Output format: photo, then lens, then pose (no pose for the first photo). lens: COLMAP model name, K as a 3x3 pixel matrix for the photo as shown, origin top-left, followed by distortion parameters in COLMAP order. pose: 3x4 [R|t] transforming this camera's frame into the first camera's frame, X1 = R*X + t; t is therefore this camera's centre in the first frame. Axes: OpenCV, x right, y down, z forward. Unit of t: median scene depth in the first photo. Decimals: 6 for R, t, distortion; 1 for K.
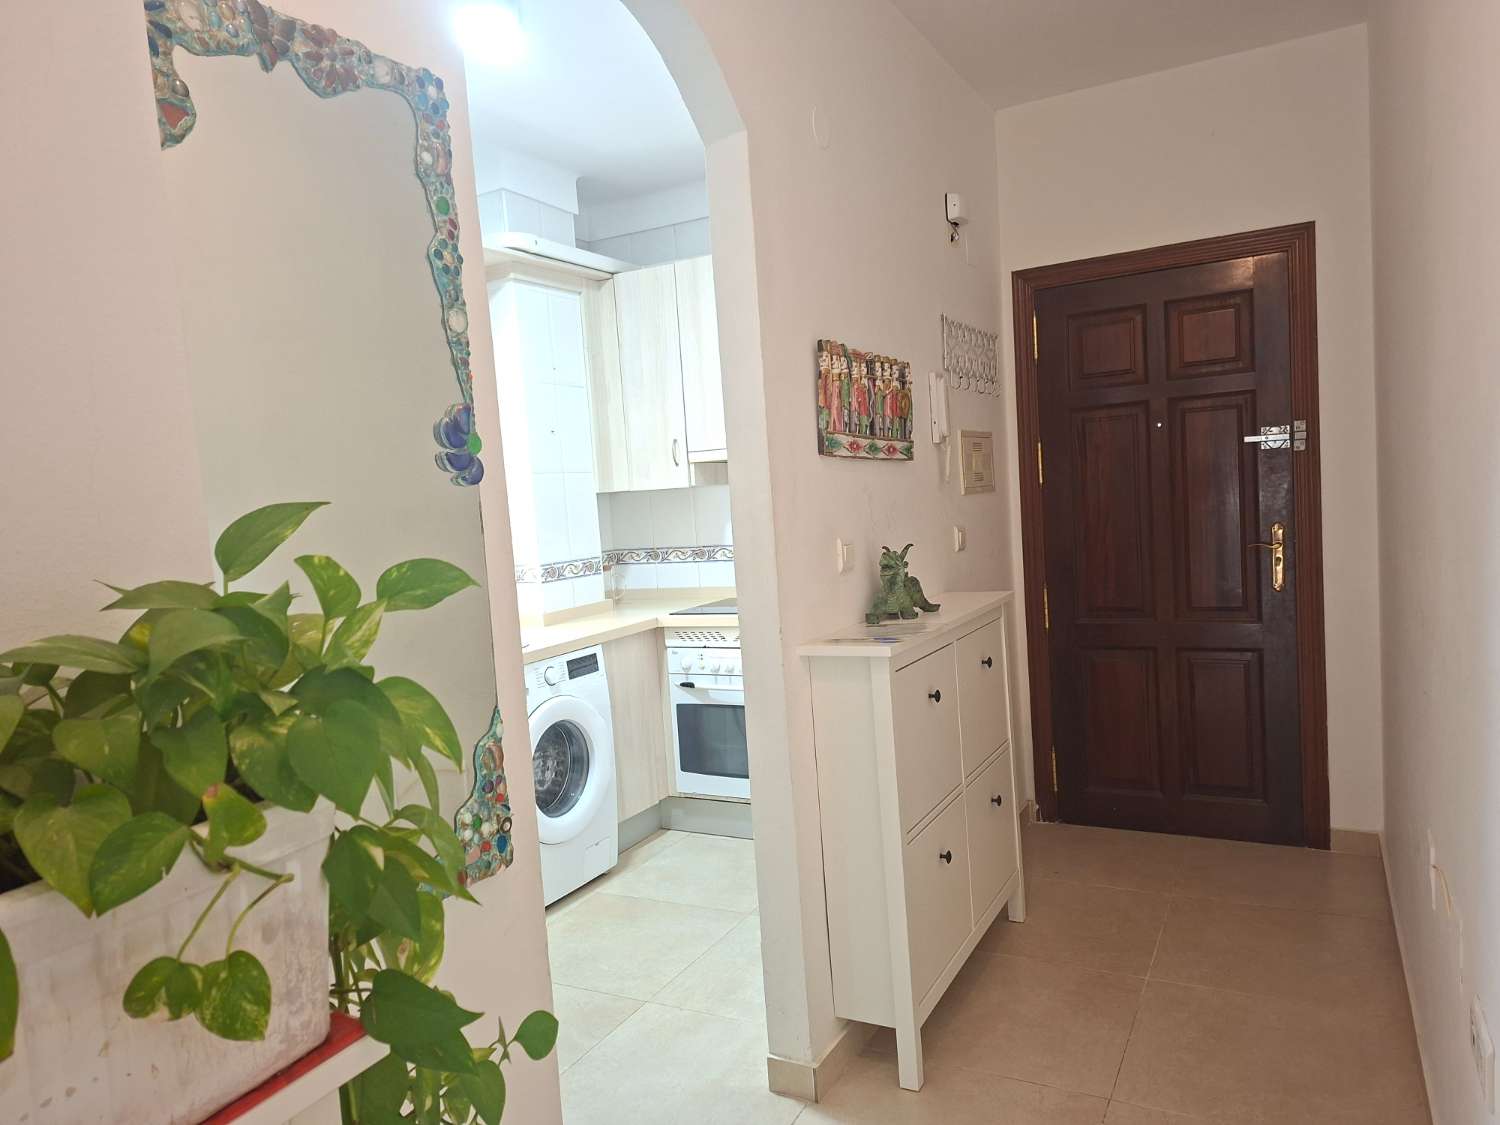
lens RADIAL K [[1042.9, 0, 756.6], [0, 1042.9, 584.7], [0, 0, 1]] dist [0.094383, -0.160053]
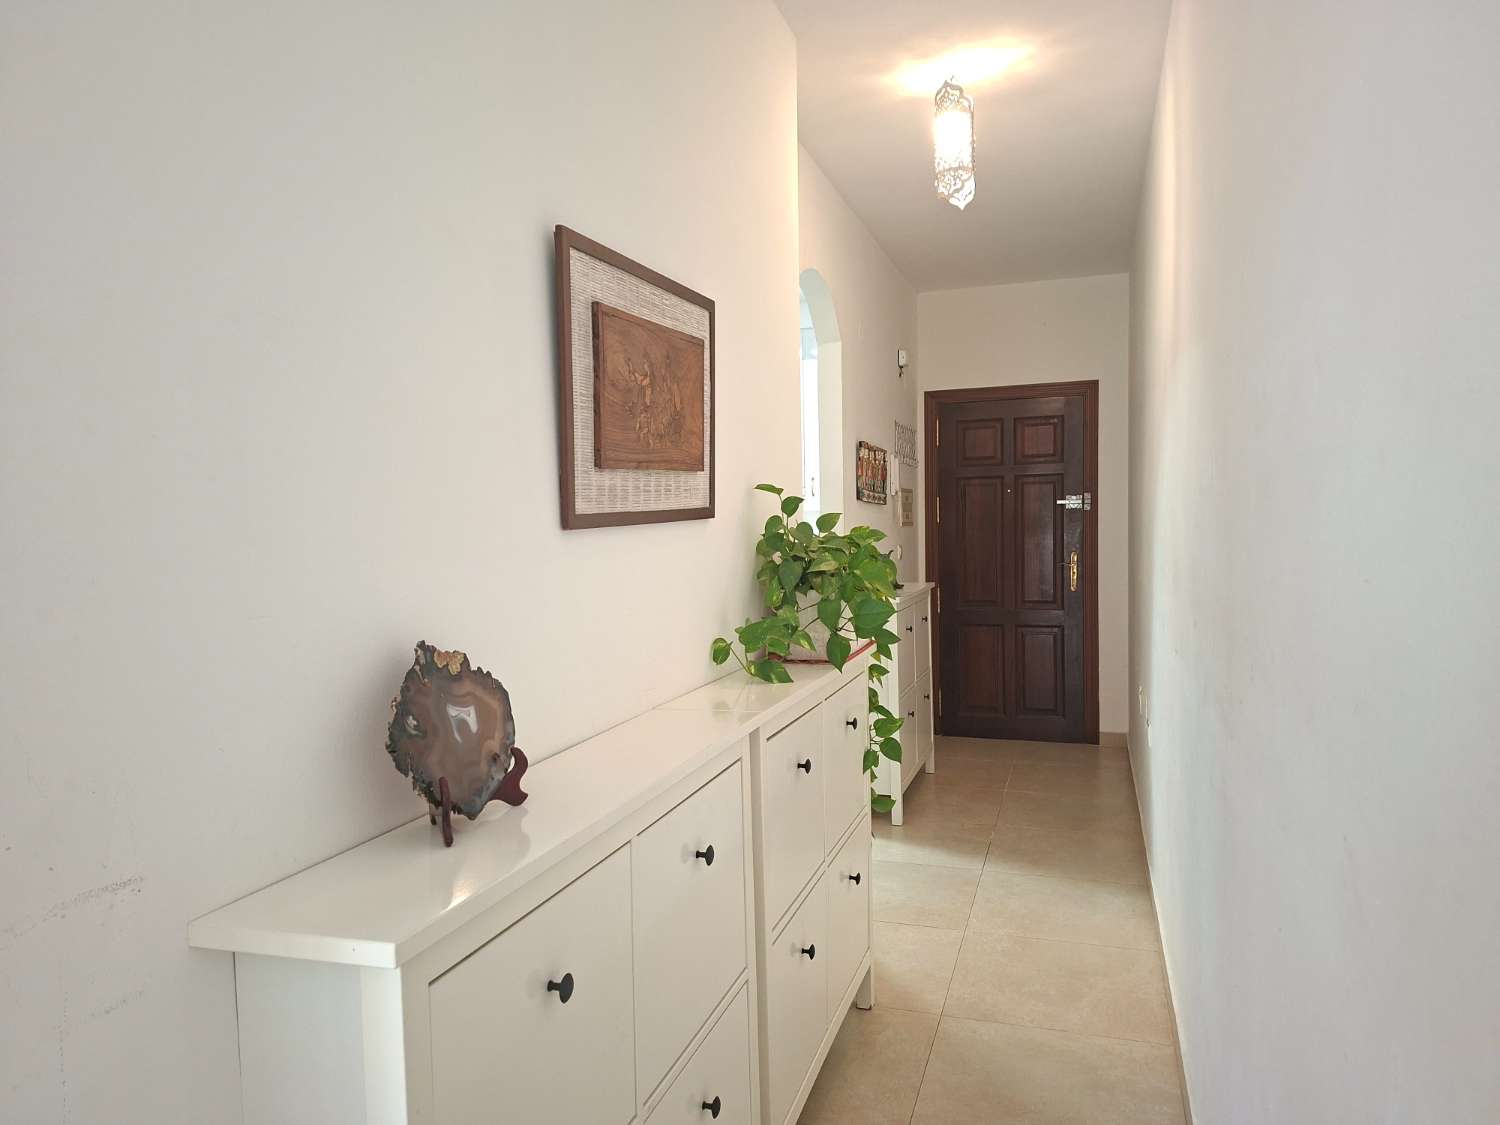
lens RADIAL K [[1042.9, 0, 756.6], [0, 1042.9, 584.7], [0, 0, 1]] dist [0.094383, -0.160053]
pose [[0.983345, 0.037337, 0.177874, -0.311858], [-0.031532, 0.998877, -0.035352, 0.071259], [-0.178994, 0.029154, 0.983418, -0.577590]]
